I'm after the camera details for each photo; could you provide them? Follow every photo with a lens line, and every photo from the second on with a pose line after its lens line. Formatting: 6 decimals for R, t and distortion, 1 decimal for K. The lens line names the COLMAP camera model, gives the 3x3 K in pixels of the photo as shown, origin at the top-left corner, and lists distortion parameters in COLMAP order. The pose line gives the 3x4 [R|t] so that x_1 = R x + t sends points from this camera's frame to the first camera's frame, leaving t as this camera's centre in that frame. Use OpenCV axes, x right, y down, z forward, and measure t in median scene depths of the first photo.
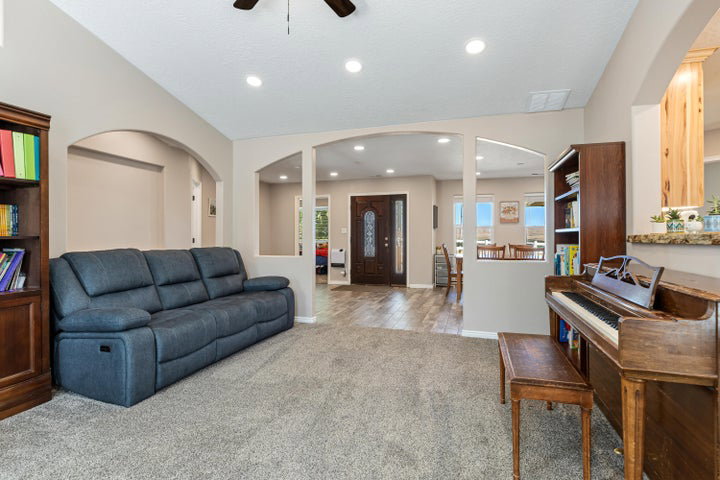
lens RADIAL K [[340.6, 0, 360.0], [0, 340.6, 240.0], [0, 0, 1]] dist [0.000191, 0.000282]
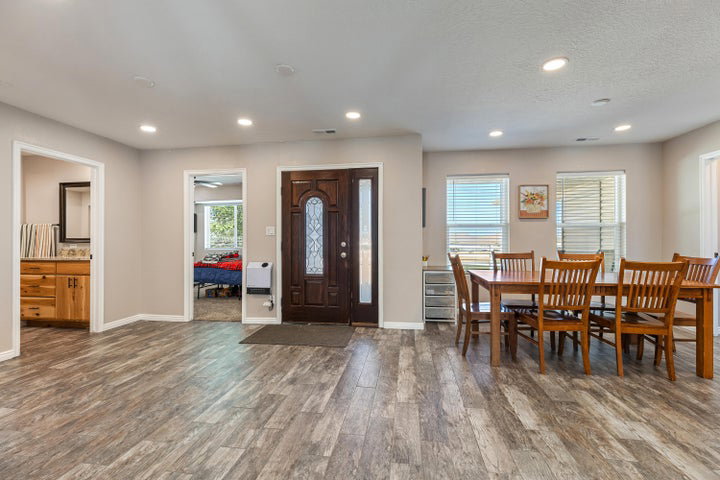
lens RADIAL K [[319.9, 0, 360.0], [0, 319.9, 240.0], [0, 0, 1]] dist [-0.005080, -0.000328]
pose [[0.987584, -0.003775, 0.157045, 0.019296], [0.005037, 0.999958, -0.007643, -0.006466], [-0.157009, 0.008339, 0.987562, 0.449398]]
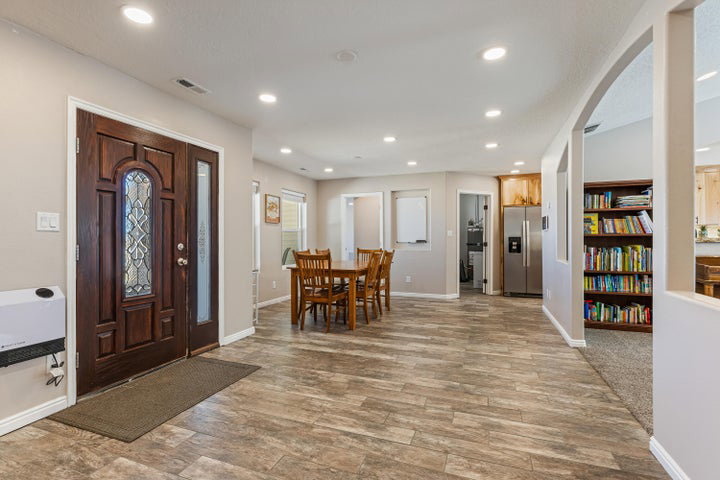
lens RADIAL K [[340.6, 0, 360.0], [0, 340.6, 240.0], [0, 0, 1]] dist [0.000191, 0.000282]
pose [[0.057075, 0.001641, 0.998369, -0.320041], [0.014354, 0.999894, -0.002464, -0.007178], [-0.998267, 0.014471, 0.057046, 0.747623]]
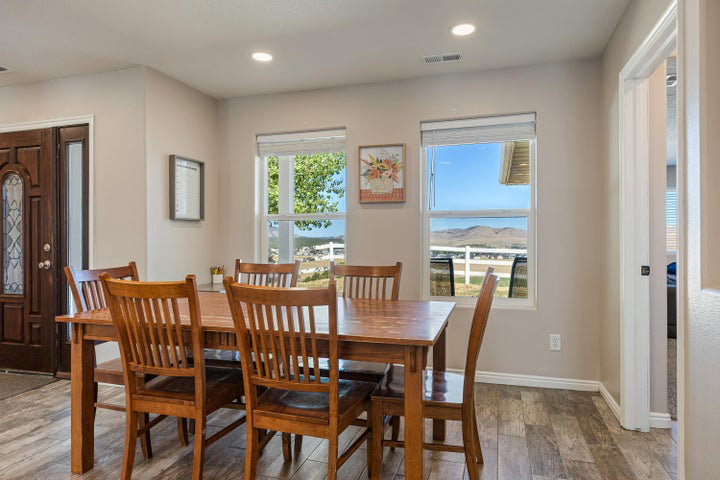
lens RADIAL K [[447.1, 0, 360.0], [0, 447.1, 240.0], [0, 0, 1]] dist [0.000465, -0.000099]
pose [[0.999930, -0.003661, 0.011294, 0.403996], [0.003802, 0.999914, -0.012545, -0.004226], [-0.011247, 0.012587, 0.999858, 0.507316]]
